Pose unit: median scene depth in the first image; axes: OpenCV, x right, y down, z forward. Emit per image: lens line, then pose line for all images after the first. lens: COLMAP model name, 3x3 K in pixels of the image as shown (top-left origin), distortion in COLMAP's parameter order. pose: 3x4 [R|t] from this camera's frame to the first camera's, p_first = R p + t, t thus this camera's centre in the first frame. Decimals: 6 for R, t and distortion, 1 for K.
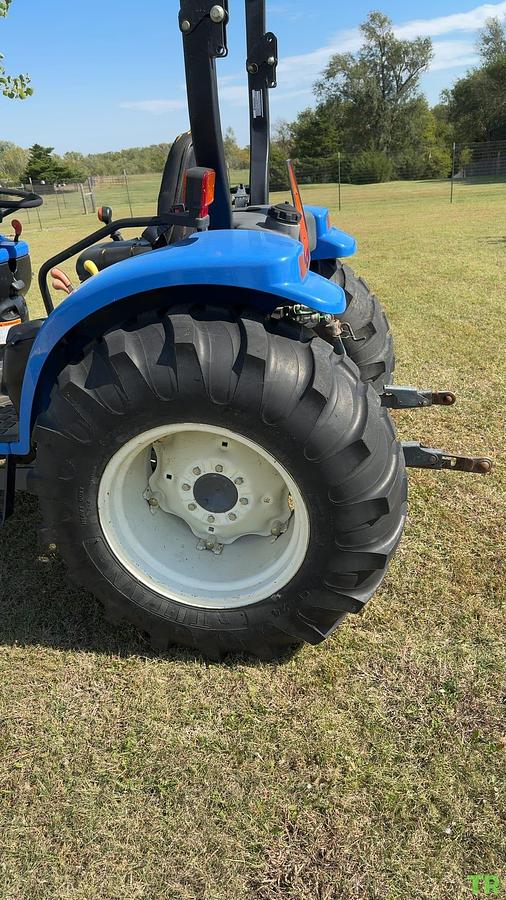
lens RADIAL K [[572.8, 0, 253.2], [0, 572.8, 434.7], [0, 0, 1]] dist [0.004039, -0.002224]
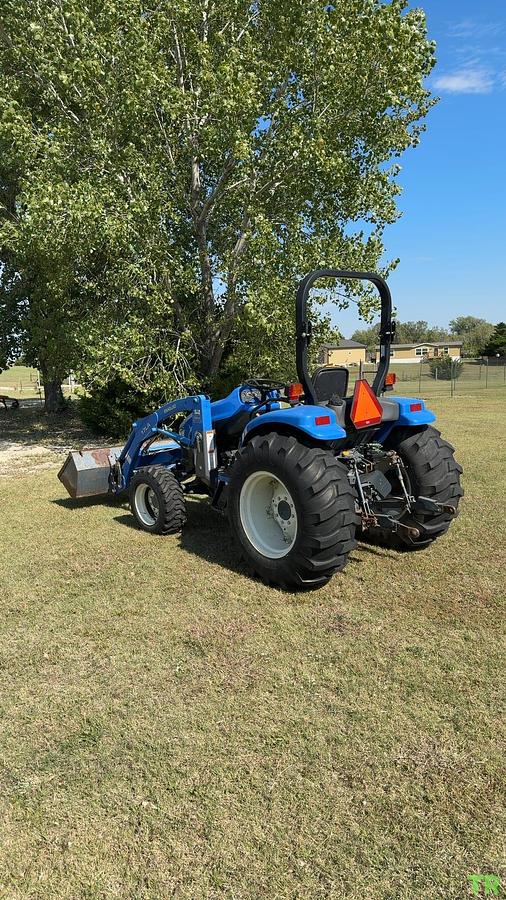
lens RADIAL K [[572.8, 0, 253.2], [0, 572.8, 434.7], [0, 0, 1]] dist [0.004039, -0.002224]
pose [[0.754514, 0.119499, -0.645312, 1.358250], [-0.292854, 0.941263, -0.168108, 0.251352], [0.587320, 0.315822, 0.745192, -0.943753]]
